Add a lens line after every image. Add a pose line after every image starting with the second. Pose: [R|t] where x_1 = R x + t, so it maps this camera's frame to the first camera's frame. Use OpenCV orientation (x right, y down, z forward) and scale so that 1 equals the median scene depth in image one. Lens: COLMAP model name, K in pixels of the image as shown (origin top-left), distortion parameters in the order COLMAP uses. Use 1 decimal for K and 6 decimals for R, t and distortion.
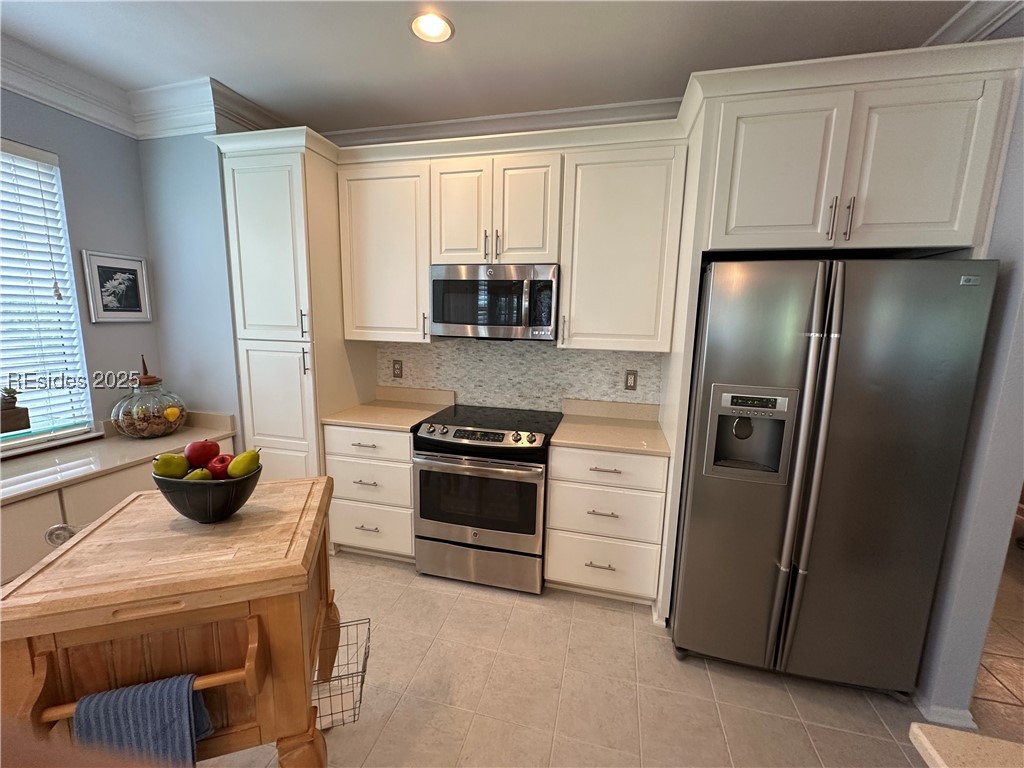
lens RADIAL K [[407.9, 0, 511.6], [0, 407.9, 385.4], [0, 0, 1]] dist [-0.003058, -0.000154]
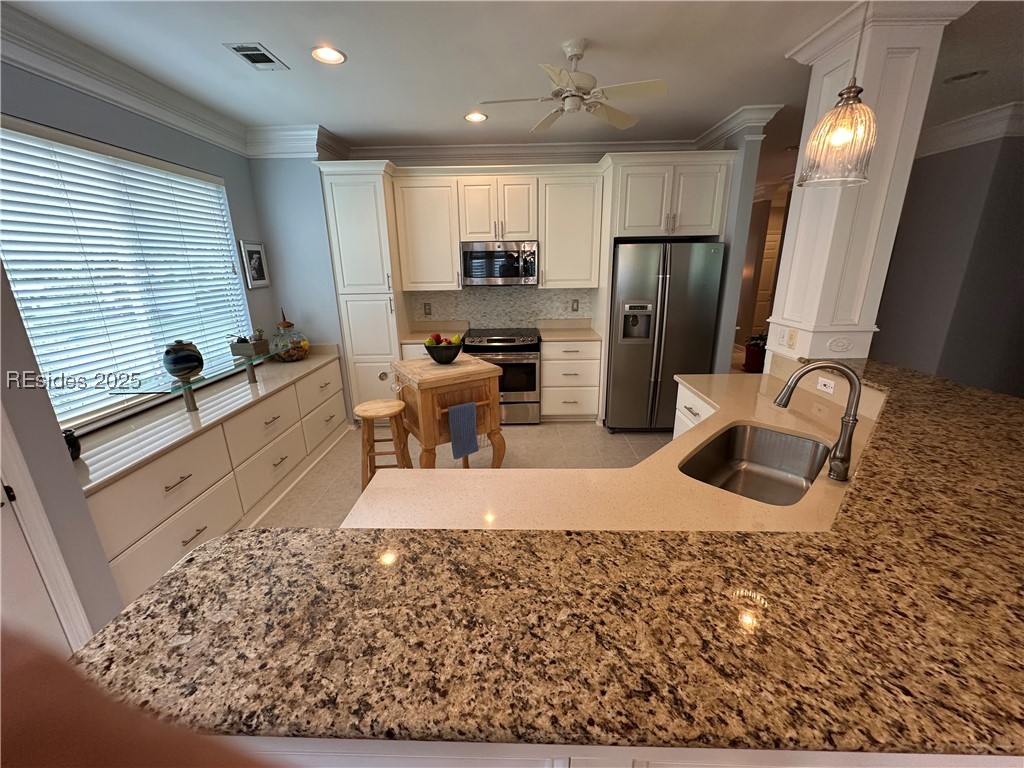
lens RADIAL K [[407.9, 0, 511.4], [0, 407.9, 384.3], [0, 0, 1]] dist [-0.003058, -0.000154]
pose [[0.971817, -0.104685, 0.211217, -0.427317], [0.076173, 0.987374, 0.138892, 0.065097], [-0.223090, -0.118888, 0.967521, -0.755352]]
